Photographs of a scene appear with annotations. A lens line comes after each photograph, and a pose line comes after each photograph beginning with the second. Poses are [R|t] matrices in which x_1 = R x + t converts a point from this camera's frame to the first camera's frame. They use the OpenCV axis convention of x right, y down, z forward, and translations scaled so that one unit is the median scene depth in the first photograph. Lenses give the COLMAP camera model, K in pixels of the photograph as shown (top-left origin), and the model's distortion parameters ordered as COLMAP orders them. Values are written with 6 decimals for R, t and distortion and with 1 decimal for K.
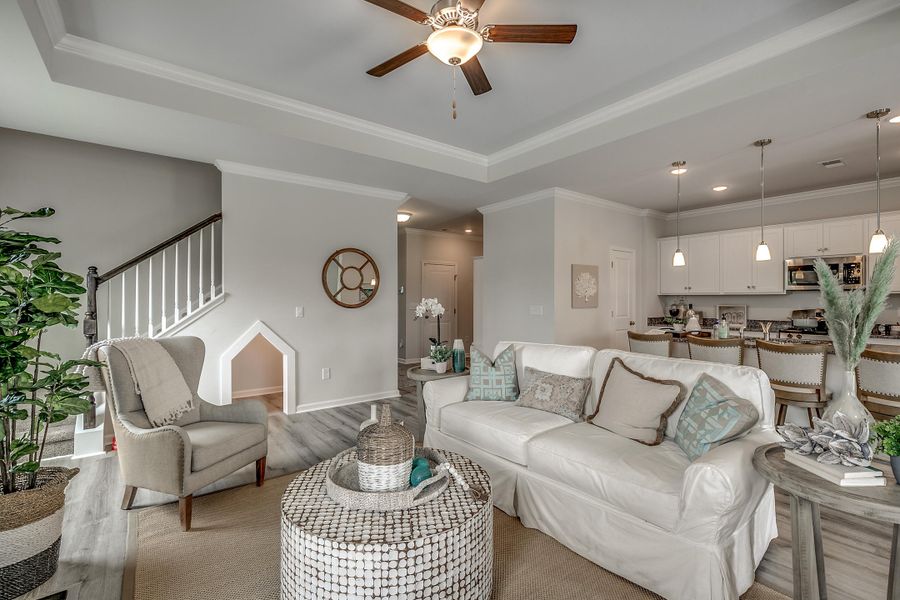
lens RADIAL K [[409.6, 0, 450.0], [0, 409.6, 300.0], [0, 0, 1]] dist [0.000055, -0.000307]
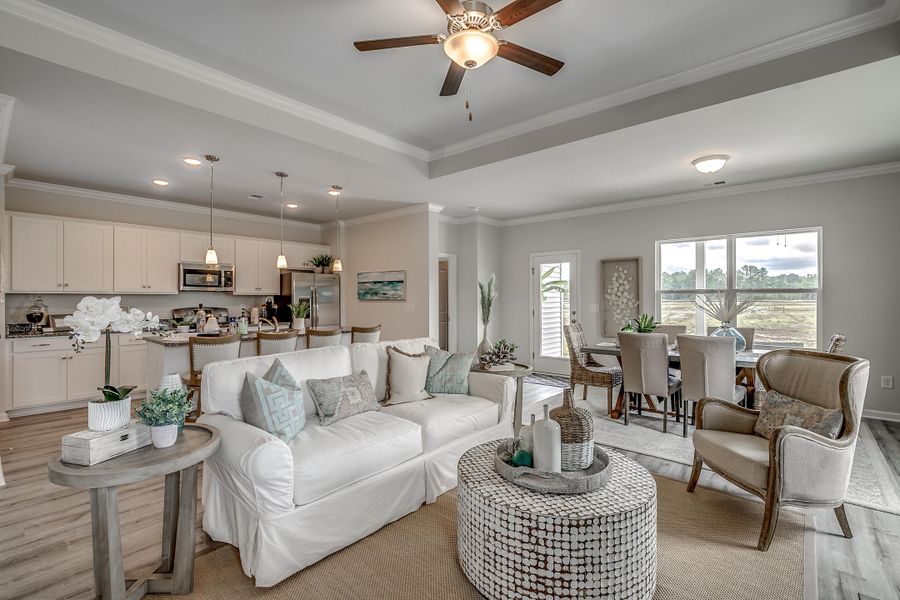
lens RADIAL K [[409.6, 0, 450.0], [0, 409.6, 300.0], [0, 0, 1]] dist [0.000055, -0.000307]
pose [[-0.212023, -0.005962, 0.977246, -0.400065], [0.004152, 0.999967, 0.007001, -0.002362], [-0.977256, 0.005542, -0.211991, 0.520074]]
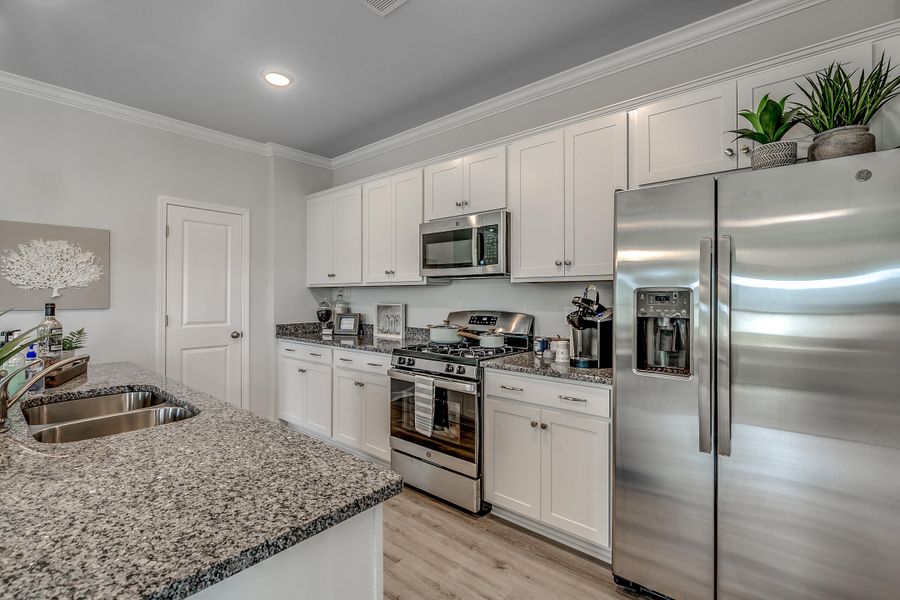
lens RADIAL K [[416.3, 0, 447.8], [0, 416.3, 291.7], [0, 0, 1]] dist [-0.000793, 0.000822]
pose [[0.977350, 0.000766, 0.211630, 0.727898], [0.001521, 0.999942, -0.010644, 0.002528], [-0.211626, 0.010725, 0.977292, 0.423477]]
